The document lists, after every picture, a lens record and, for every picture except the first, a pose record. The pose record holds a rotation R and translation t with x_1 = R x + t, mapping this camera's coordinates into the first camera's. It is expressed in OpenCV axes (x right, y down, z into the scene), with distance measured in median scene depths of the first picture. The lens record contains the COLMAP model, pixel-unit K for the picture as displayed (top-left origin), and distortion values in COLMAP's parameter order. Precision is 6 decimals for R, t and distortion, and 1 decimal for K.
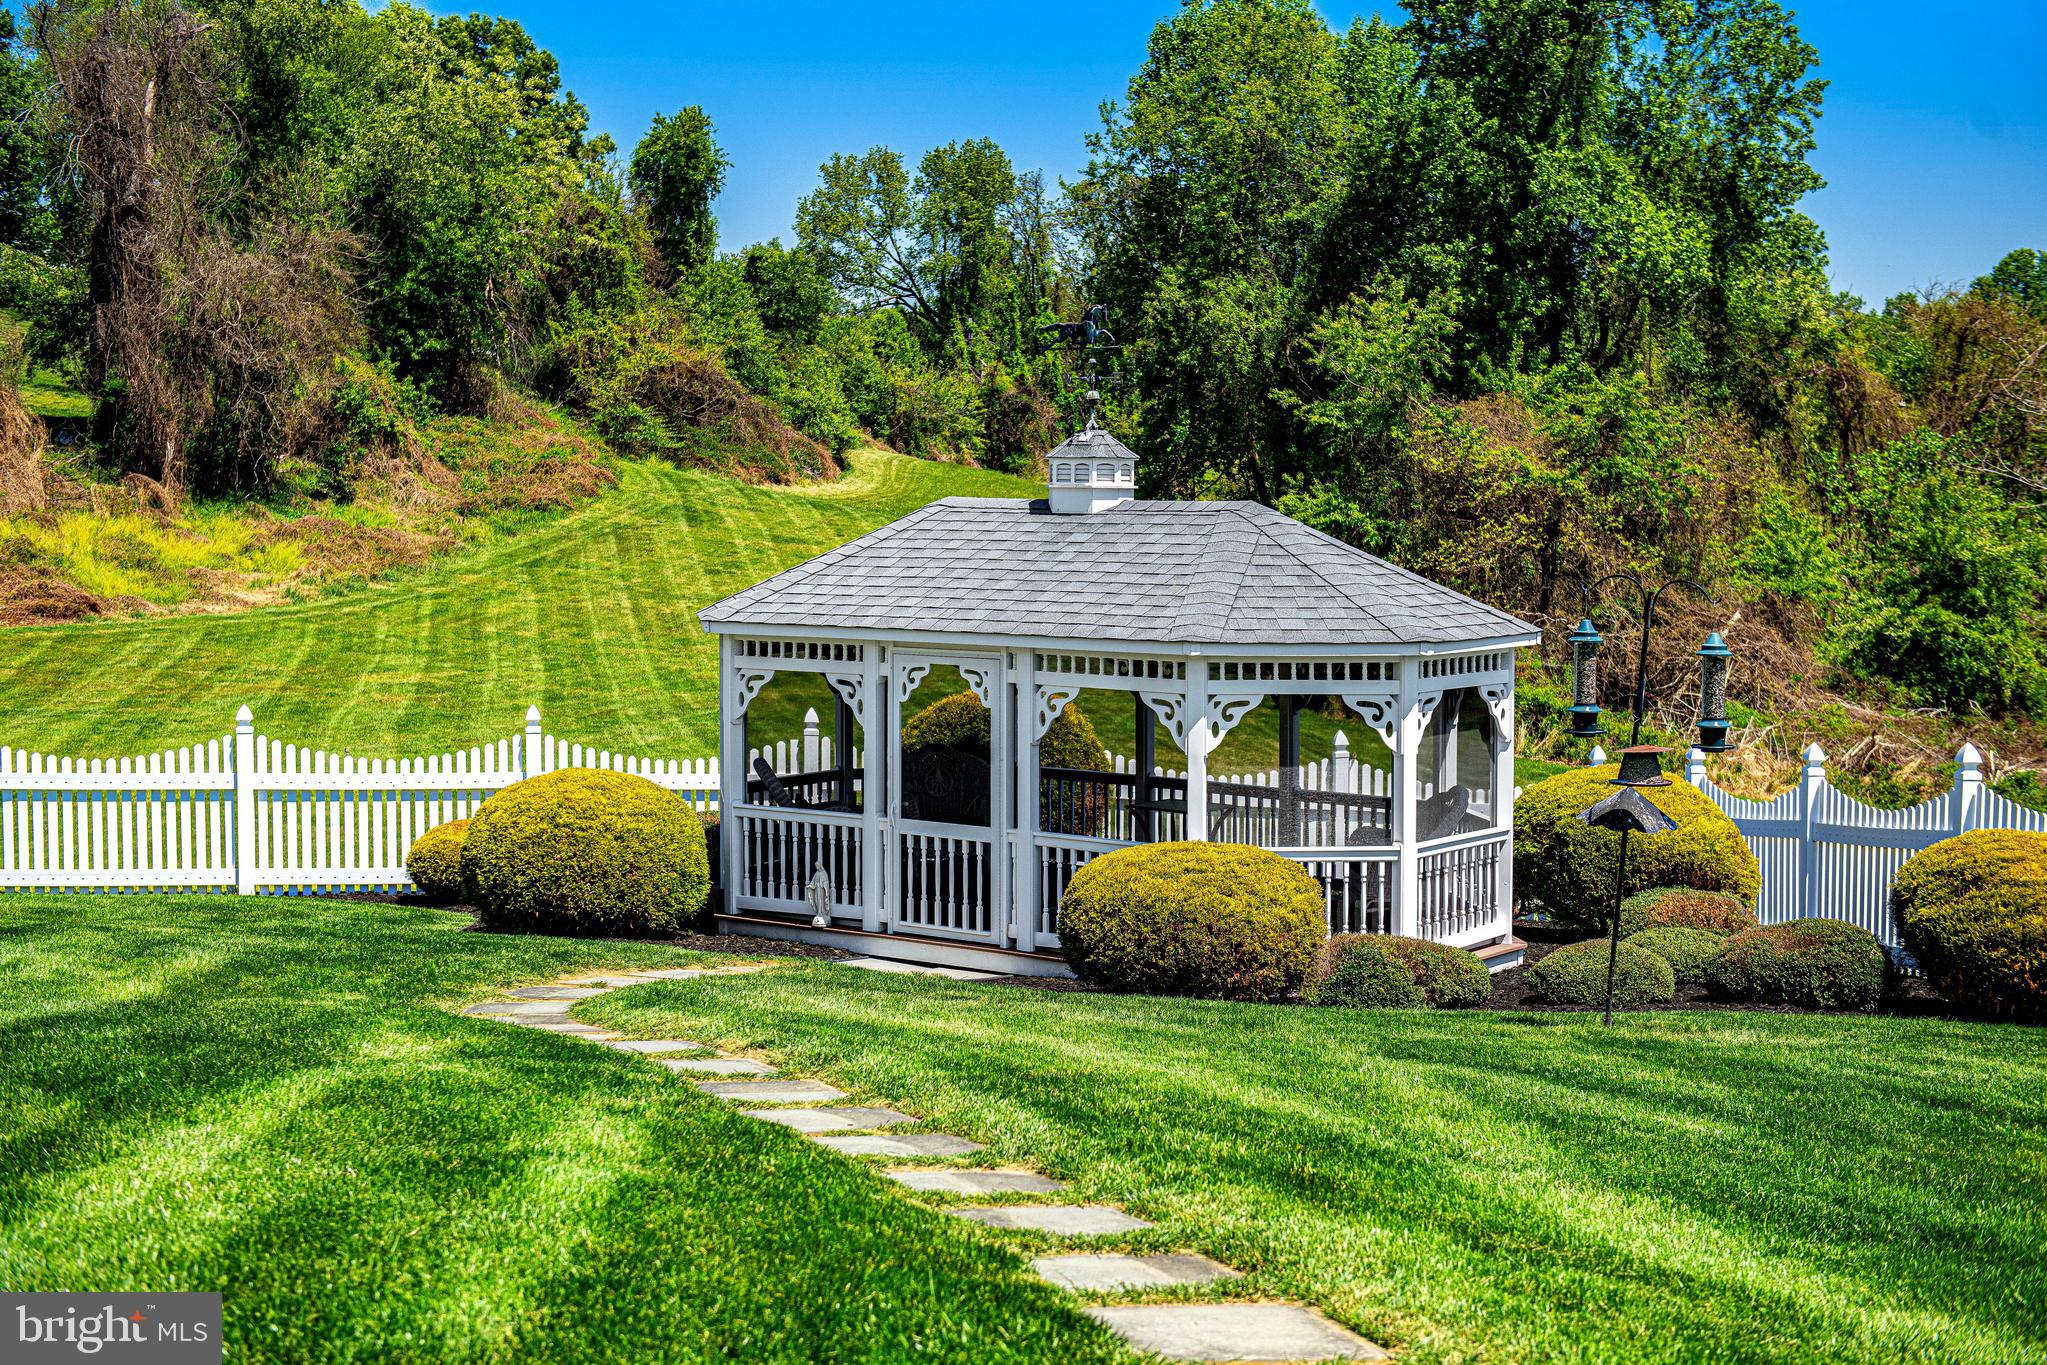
lens RADIAL K [[2795.4, 0, 1026.3], [0, 2795.4, 685.9], [0, 0, 1]] dist [0.139205, 0.000000]
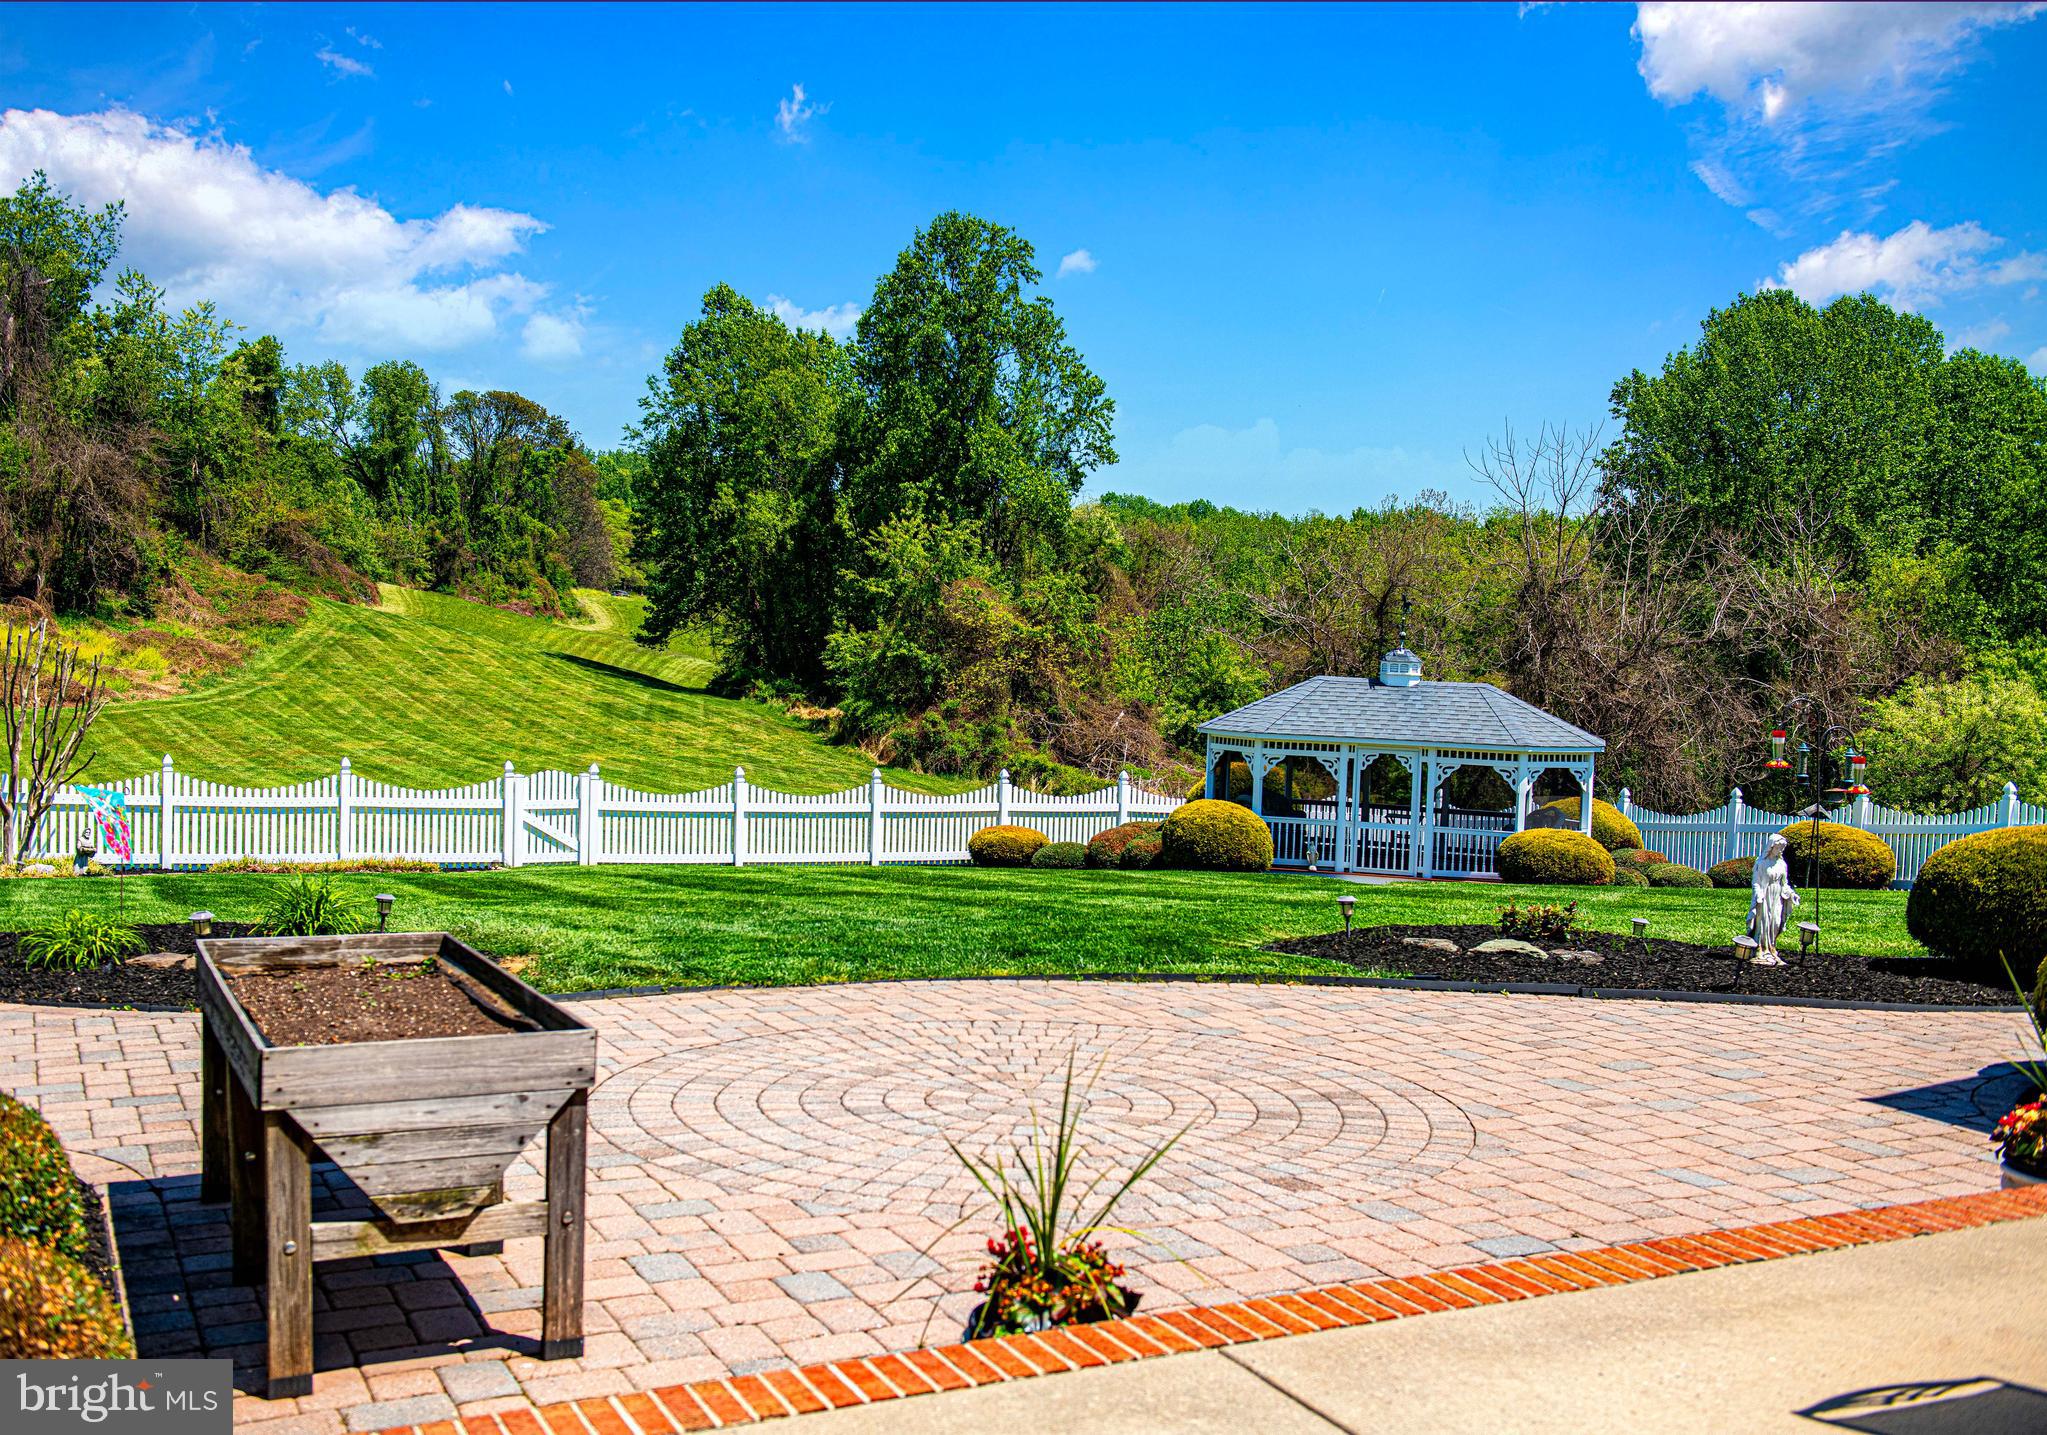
lens RADIAL K [[1994.4, 0, 974.3], [0, 1994.4, 719.7], [0, 0, 1]] dist [0.023816, 0.000000]
pose [[0.940249, 0.011562, 0.340291, -0.236409], [-0.006863, 0.999864, -0.015009, -0.002311], [-0.340418, 0.011776, 0.940201, -0.109871]]
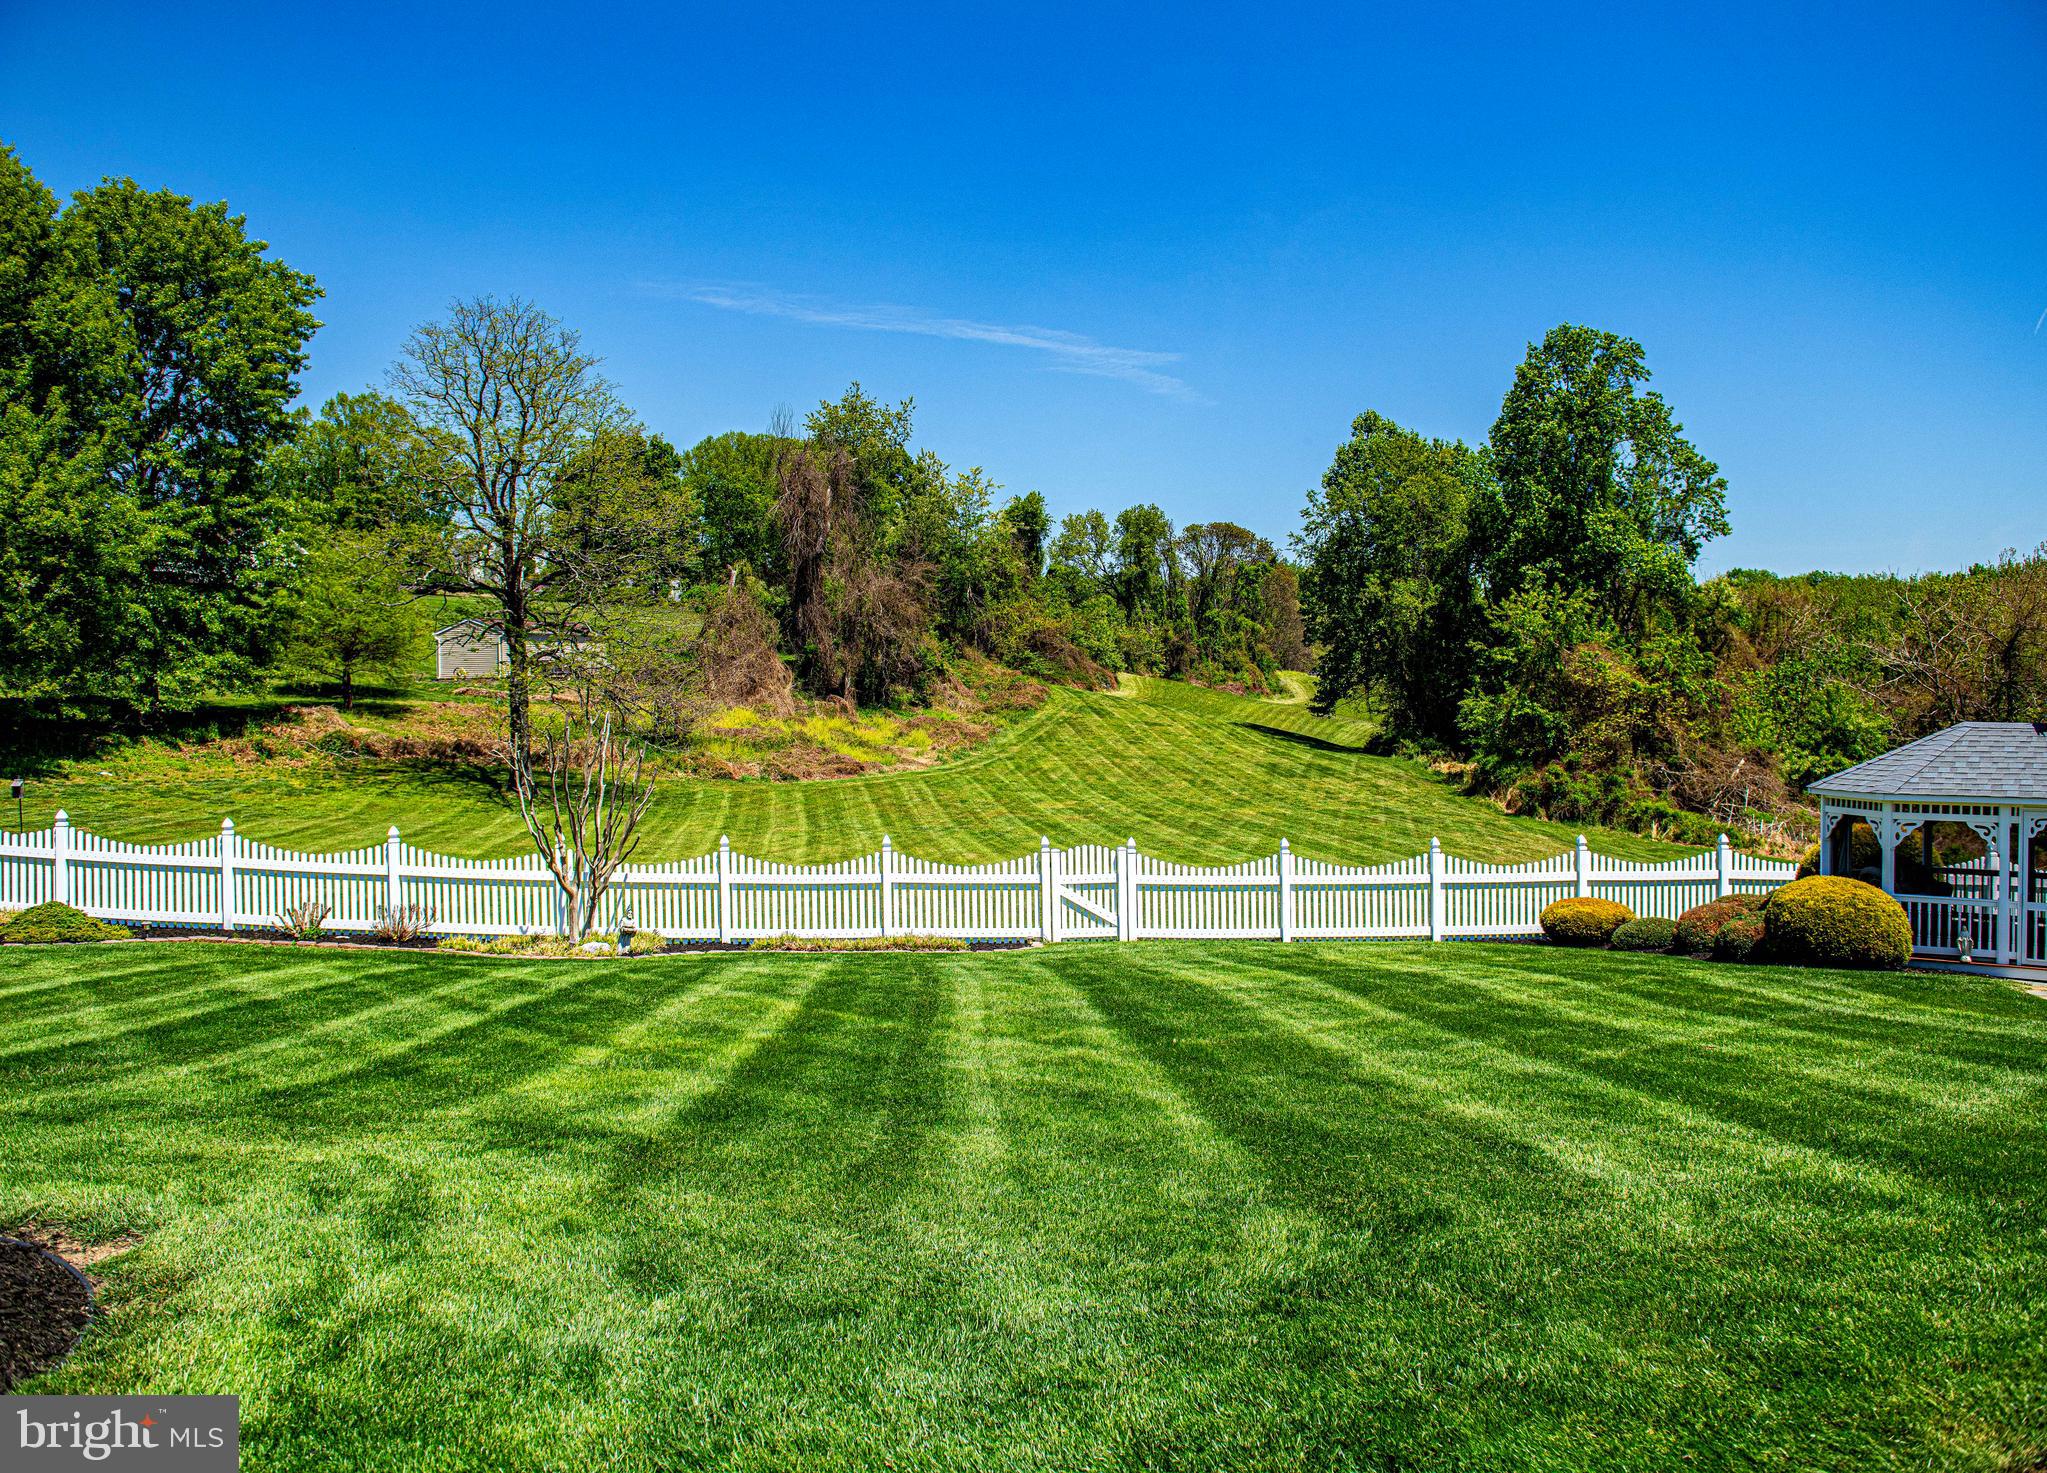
lens RADIAL K [[1517.3, 0, 1033.7], [0, 1517.3, 732.5], [0, 0, 1]] dist [-0.043823, -0.008257]
pose [[0.999559, -0.012186, -0.027093, -0.176601], [0.011059, 0.999083, -0.041365, -0.007998], [0.027572, 0.041047, 0.998777, 0.004130]]
